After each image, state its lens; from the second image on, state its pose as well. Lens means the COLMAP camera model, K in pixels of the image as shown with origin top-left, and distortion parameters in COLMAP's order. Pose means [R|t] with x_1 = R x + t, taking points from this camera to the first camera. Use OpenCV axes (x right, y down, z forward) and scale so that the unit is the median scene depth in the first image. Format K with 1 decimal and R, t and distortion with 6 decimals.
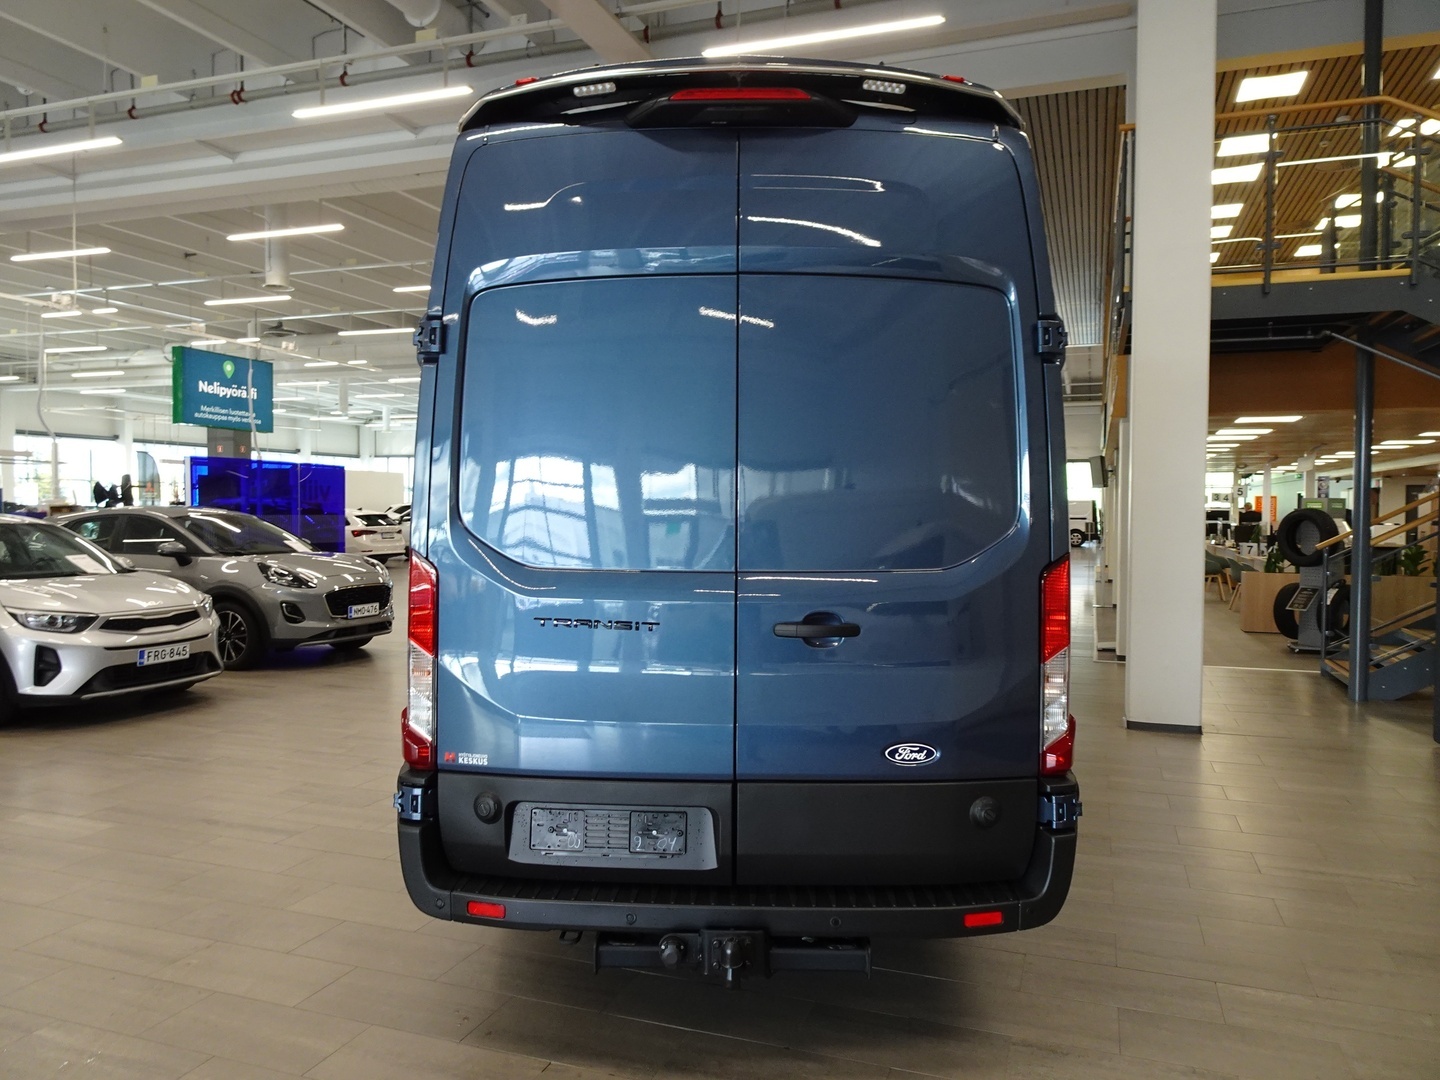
lens RADIAL K [[1036.0, 0, 725.9], [0, 1036.0, 535.6], [0, 0, 1]] dist [0.006168, 0.003641]
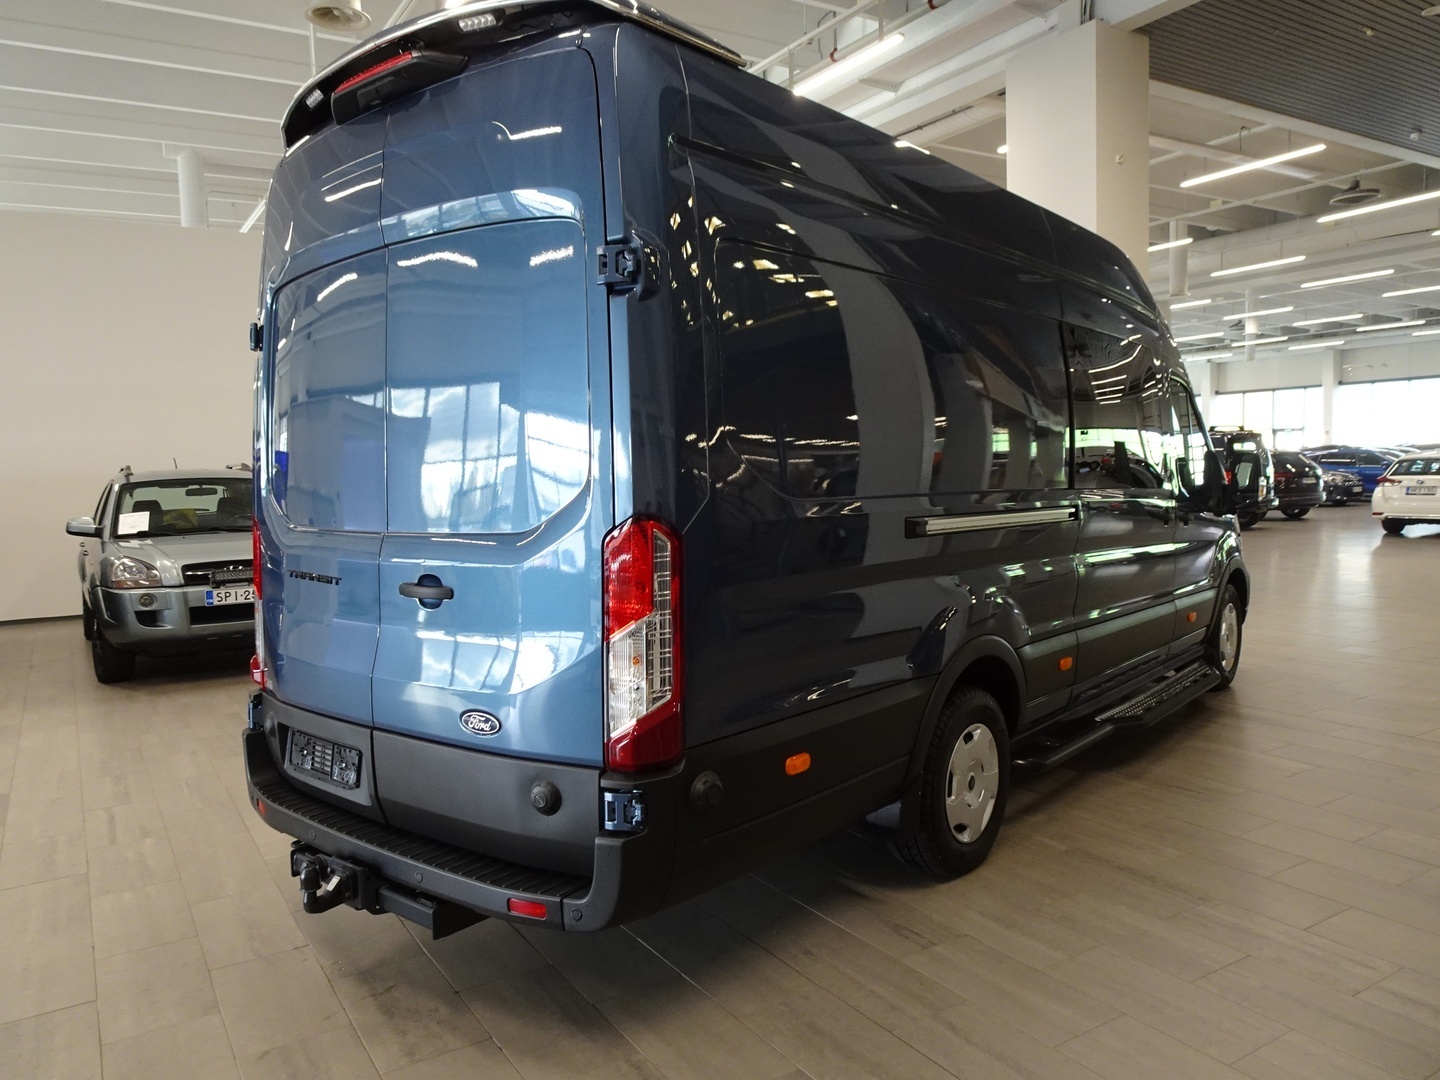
lens RADIAL K [[1036.0, 0, 725.9], [0, 1036.0, 535.6], [0, 0, 1]] dist [0.006168, 0.003641]
pose [[0.786257, 0.011827, -0.617787, 0.929661], [0.018334, 0.998930, 0.042457, -0.001032], [0.617628, -0.044709, 0.785199, 0.380741]]
